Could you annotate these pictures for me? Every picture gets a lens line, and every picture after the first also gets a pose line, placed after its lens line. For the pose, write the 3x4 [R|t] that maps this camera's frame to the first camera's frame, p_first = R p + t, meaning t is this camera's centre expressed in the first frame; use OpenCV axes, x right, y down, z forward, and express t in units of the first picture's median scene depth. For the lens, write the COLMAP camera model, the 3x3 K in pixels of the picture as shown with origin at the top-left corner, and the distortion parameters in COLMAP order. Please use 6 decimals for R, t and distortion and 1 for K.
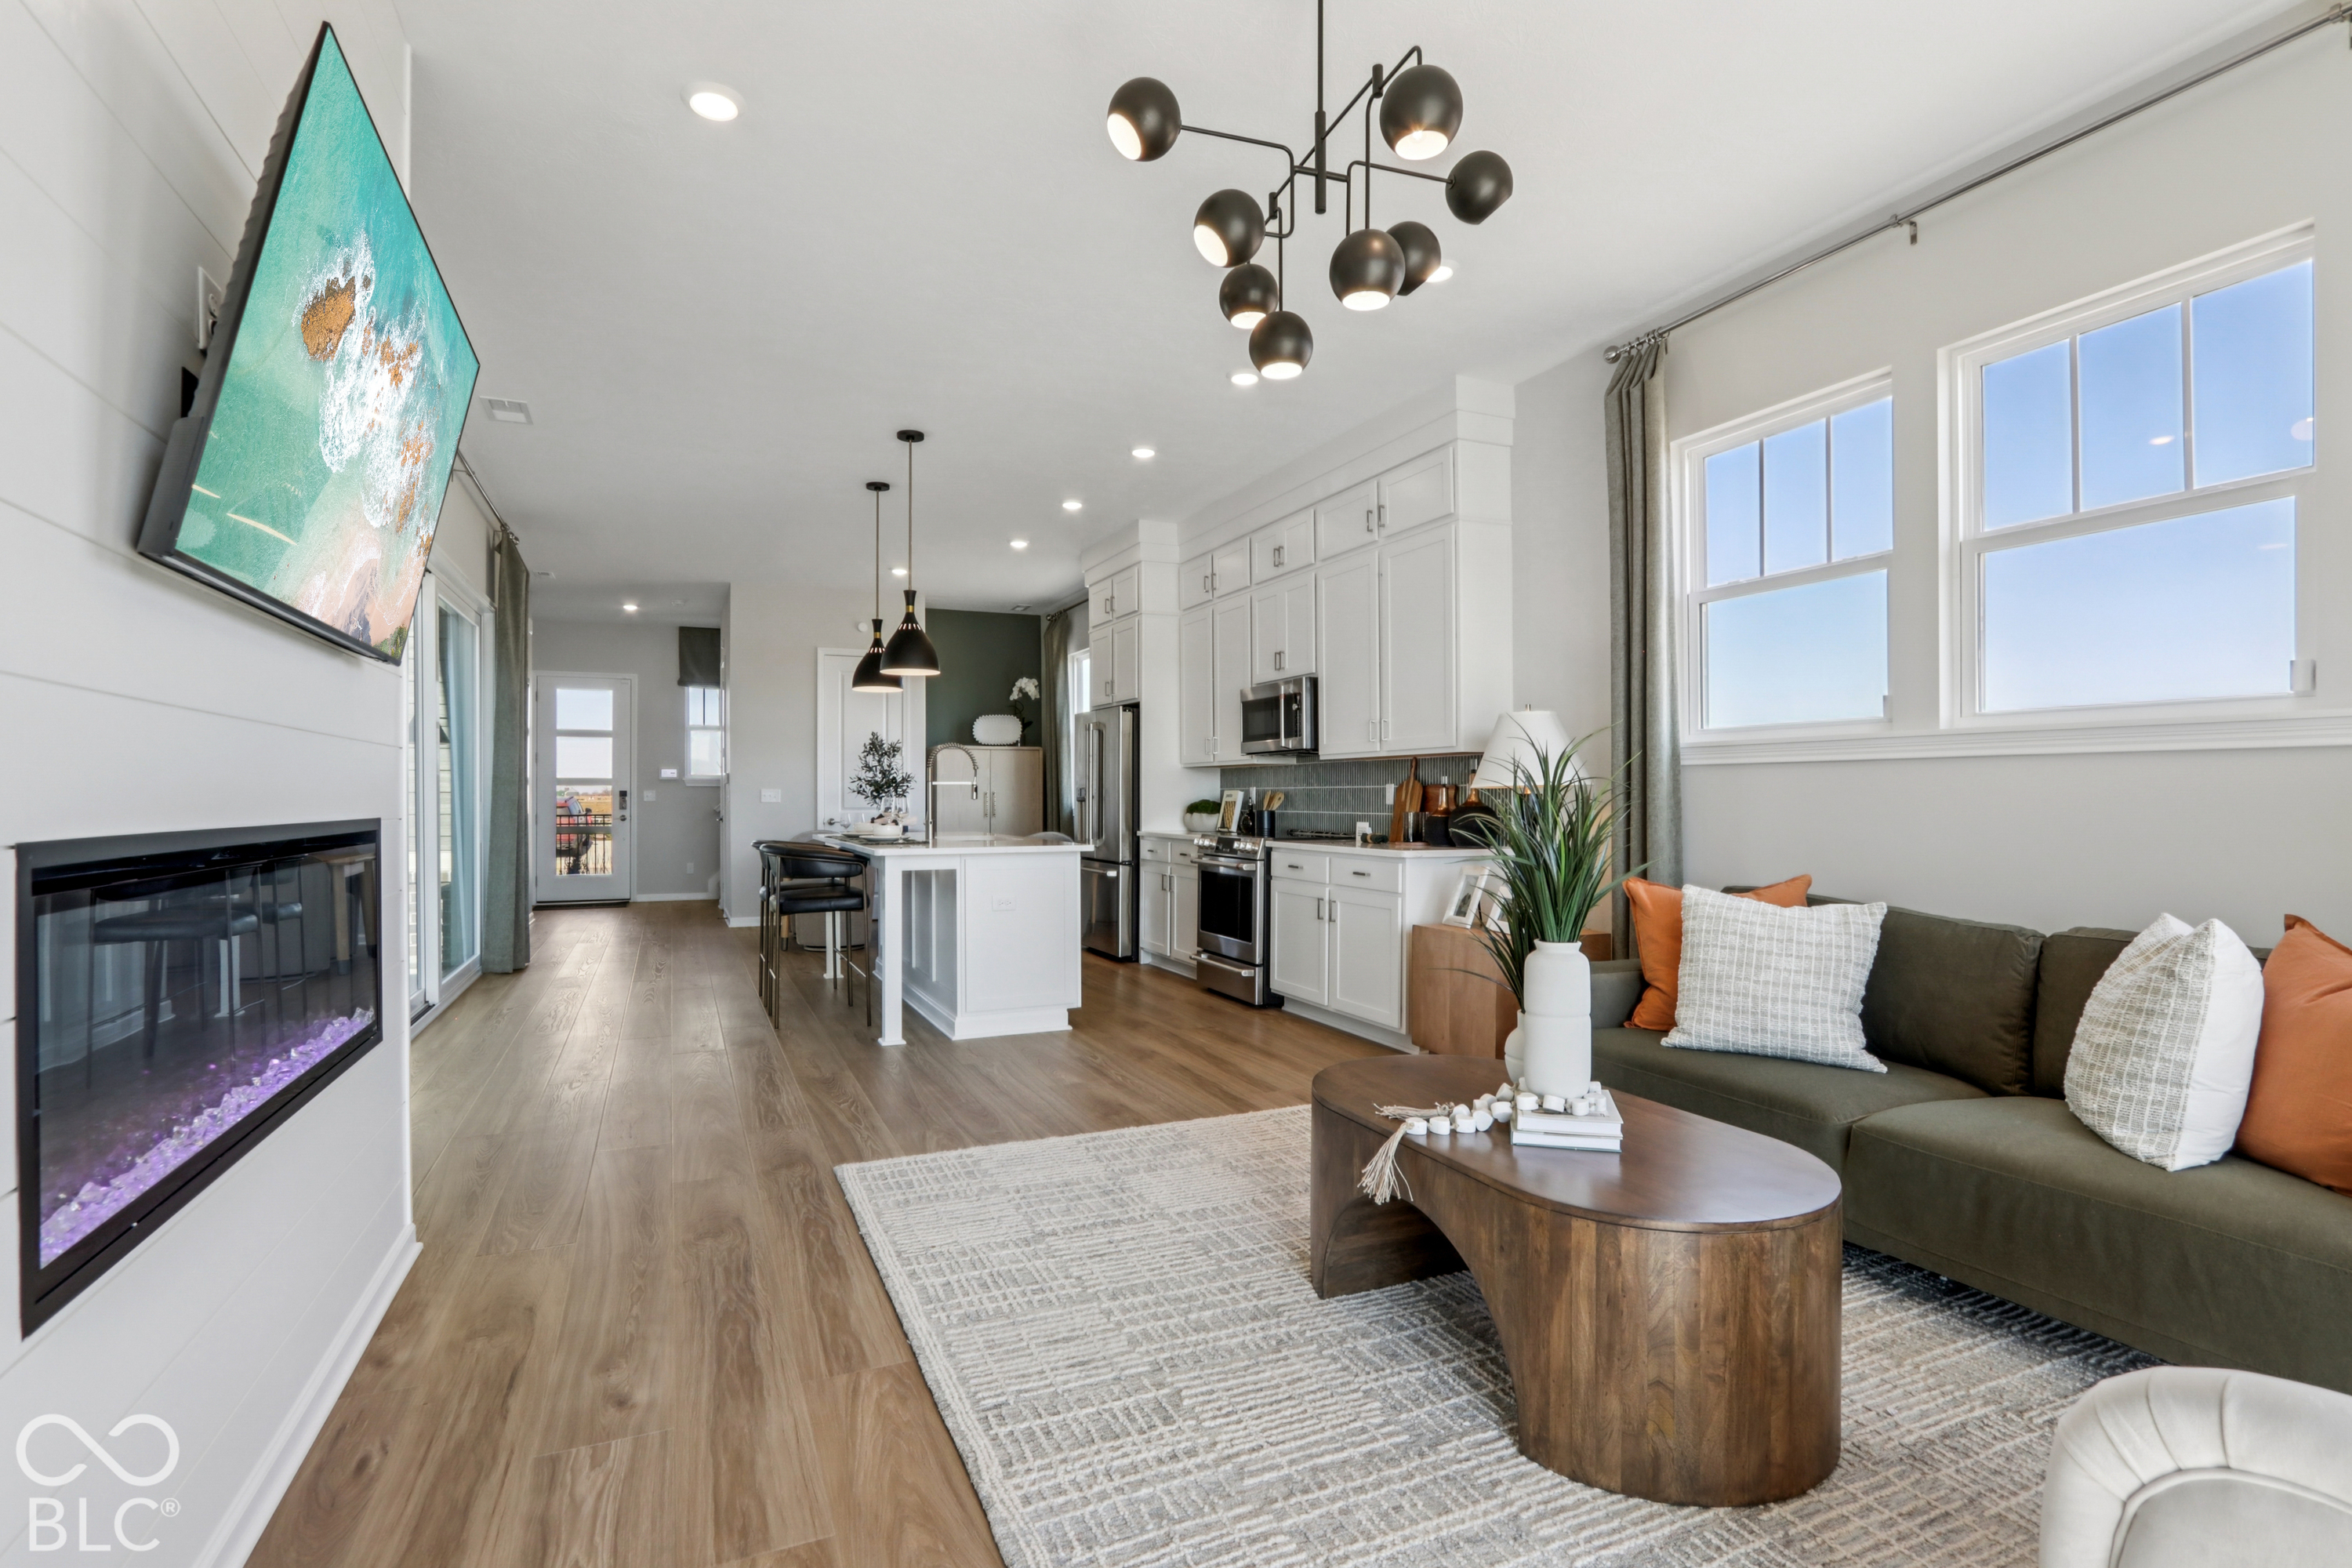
lens RADIAL K [[1119.6, 0, 1179.8], [0, 1119.6, 808.9], [0, 0, 1]] dist [-0.011892, -0.000143]
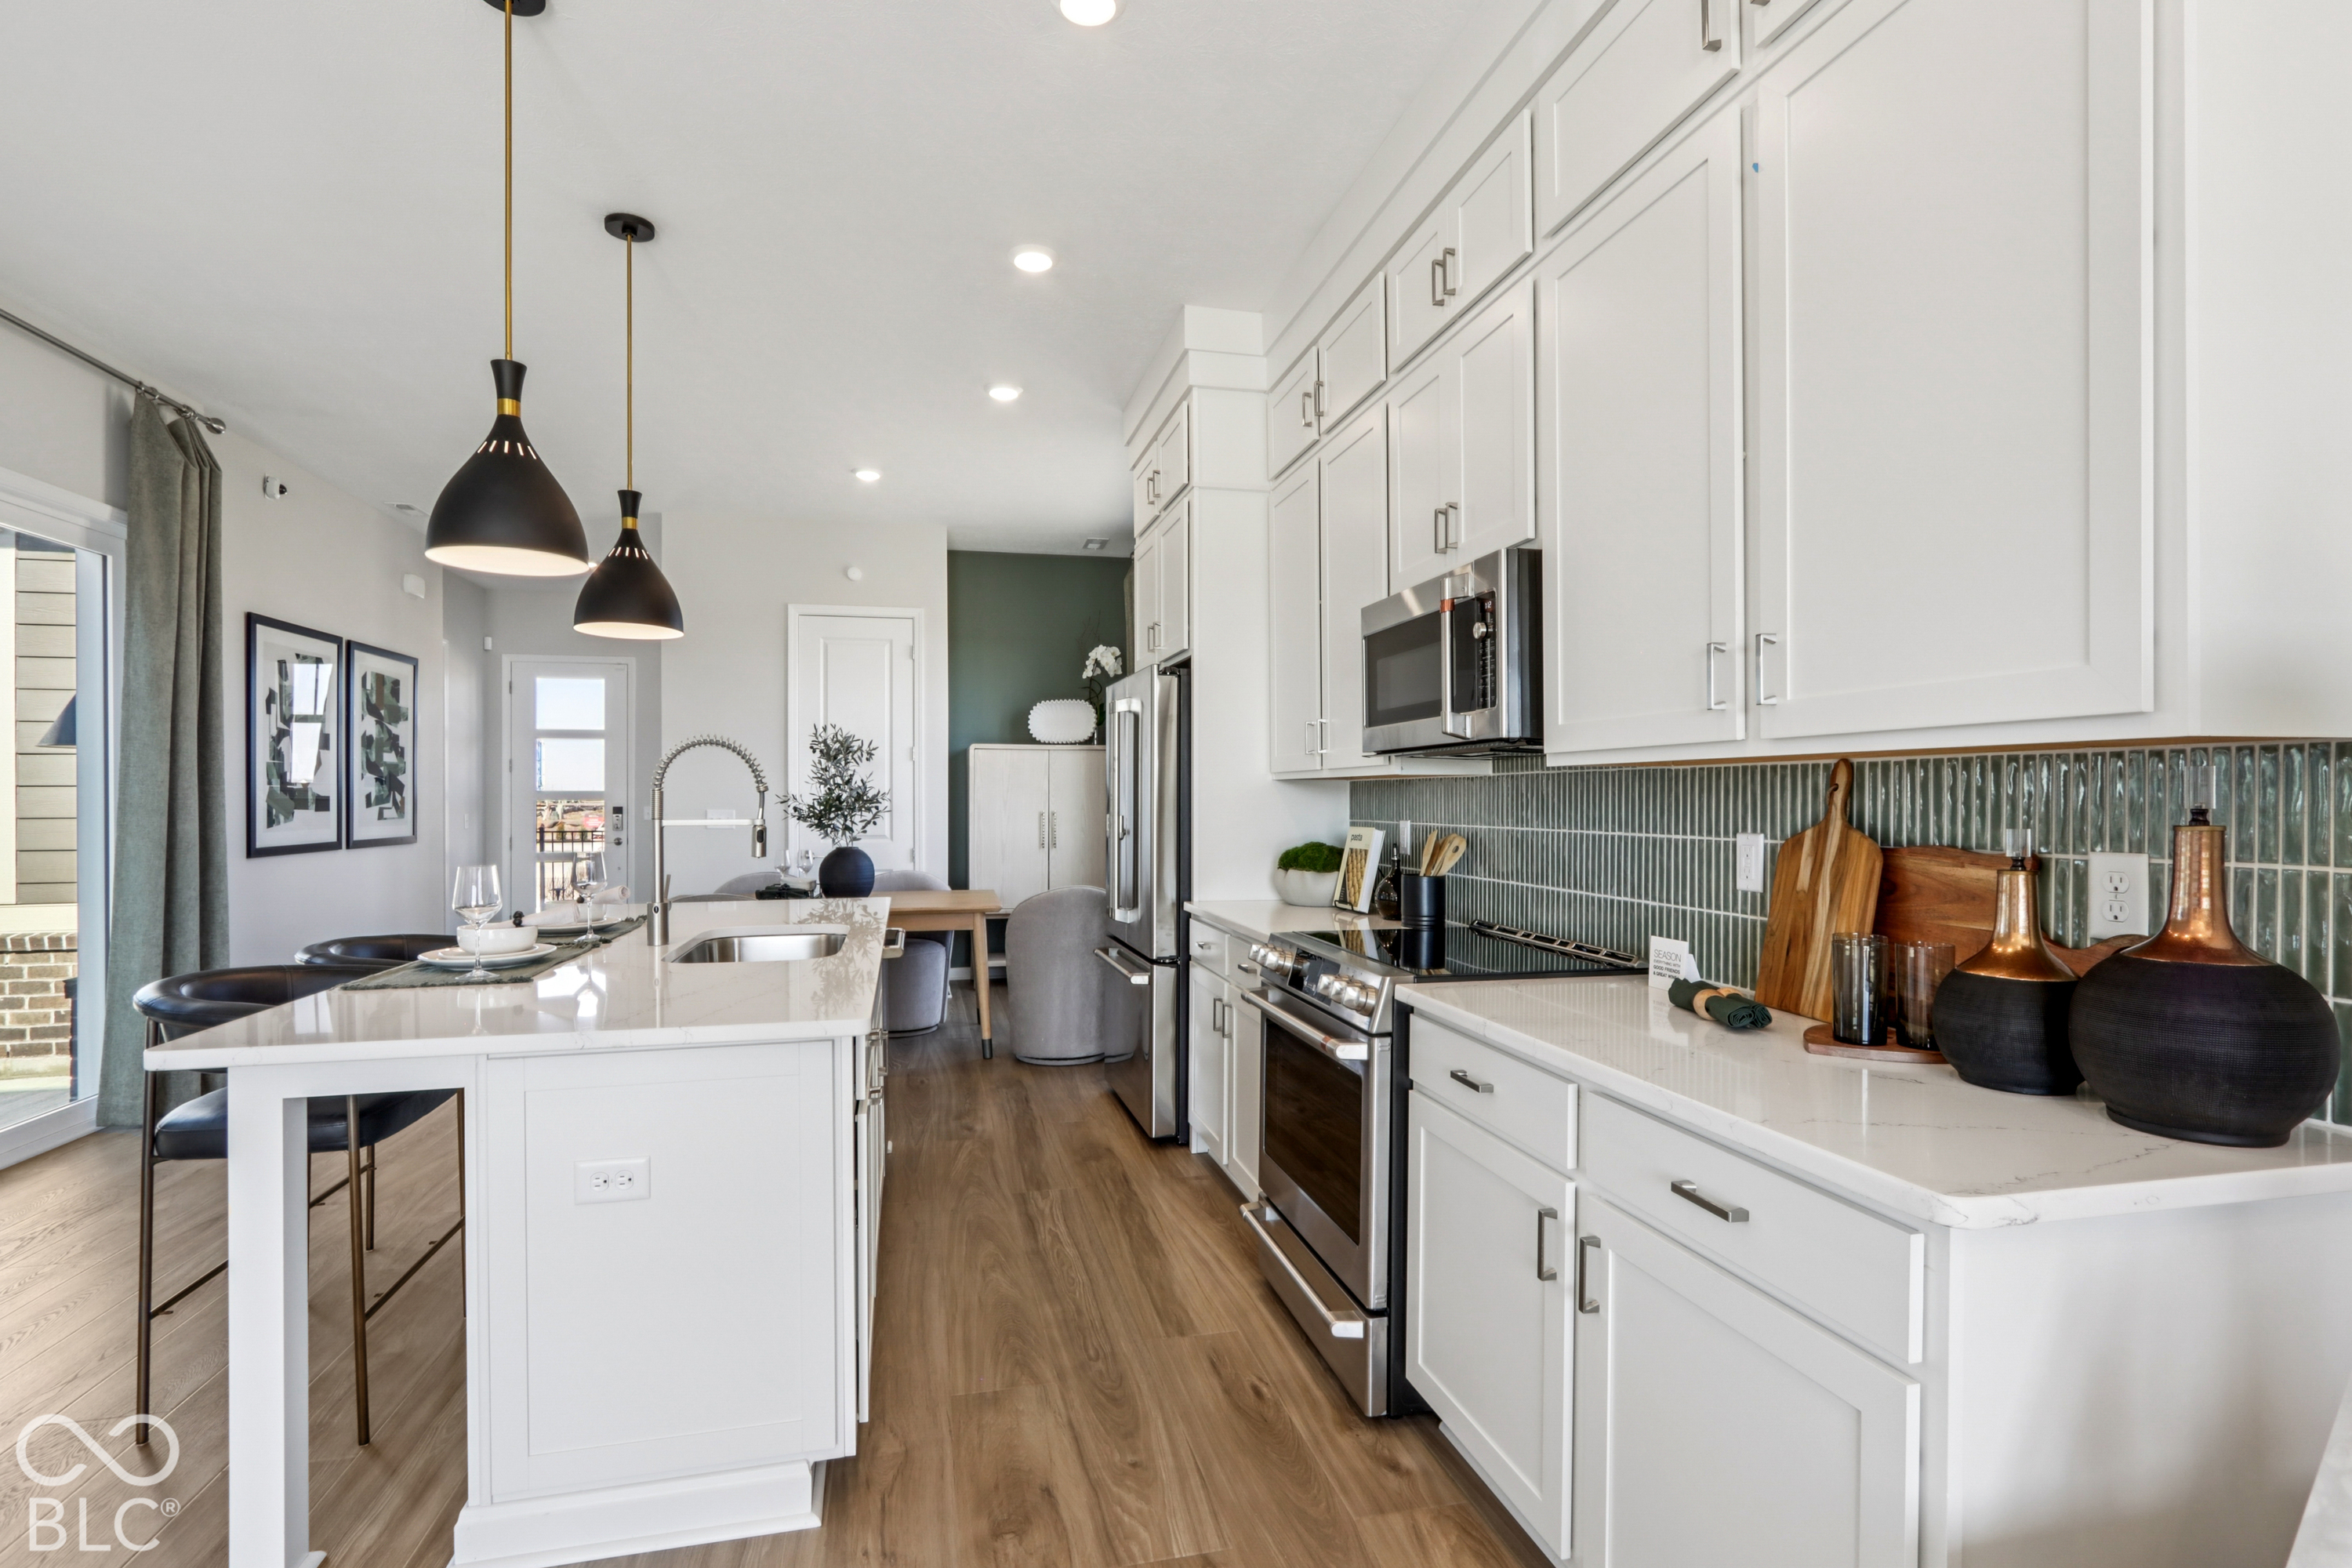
lens RADIAL K [[1119.6, 0, 1179.8], [0, 1119.6, 808.9], [0, 0, 1]] dist [-0.011892, -0.000143]
pose [[0.981634, 0.001484, -0.190769, 0.064993], [-0.001534, 0.999999, -0.000117, -0.025533], [0.190769, 0.000408, 0.981635, 0.521369]]
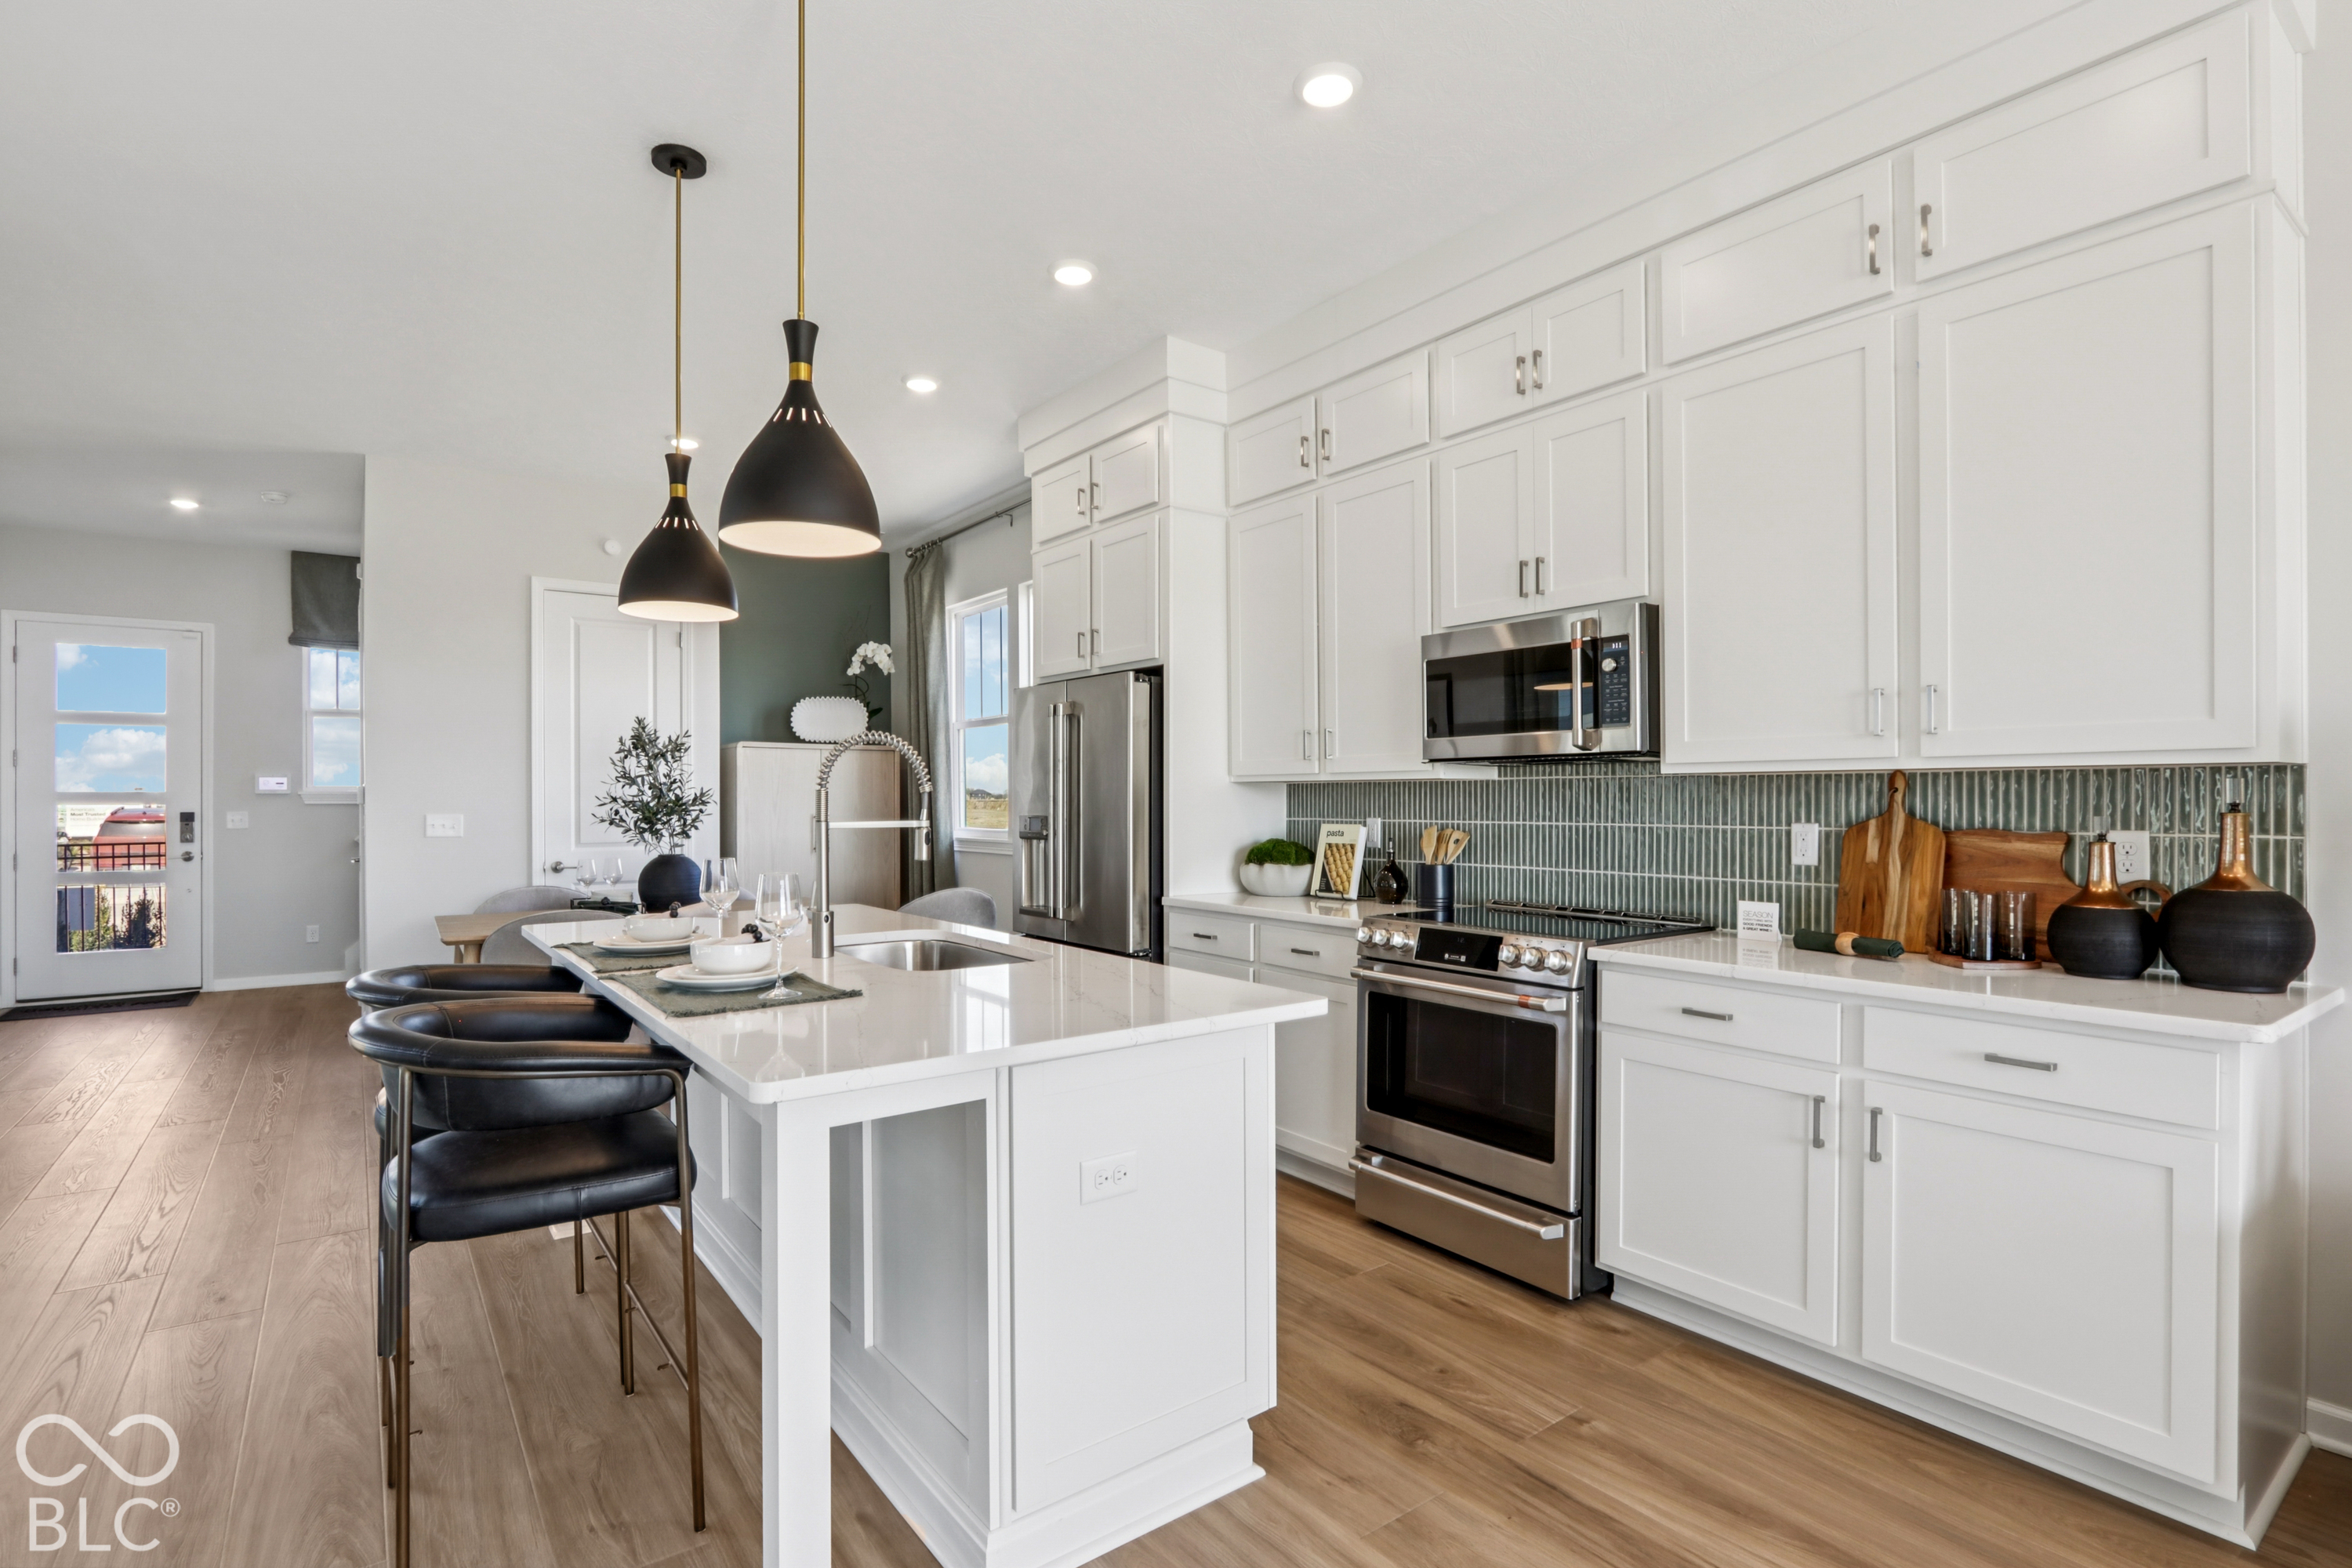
lens RADIAL K [[1119.6, 0, 1179.8], [0, 1119.6, 808.9], [0, 0, 1]] dist [-0.011892, -0.000143]
pose [[0.977451, -0.004511, 0.211113, -0.158187], [0.004824, 0.999988, -0.000966, -0.025280], [-0.211106, 0.001963, 0.977461, 0.489010]]
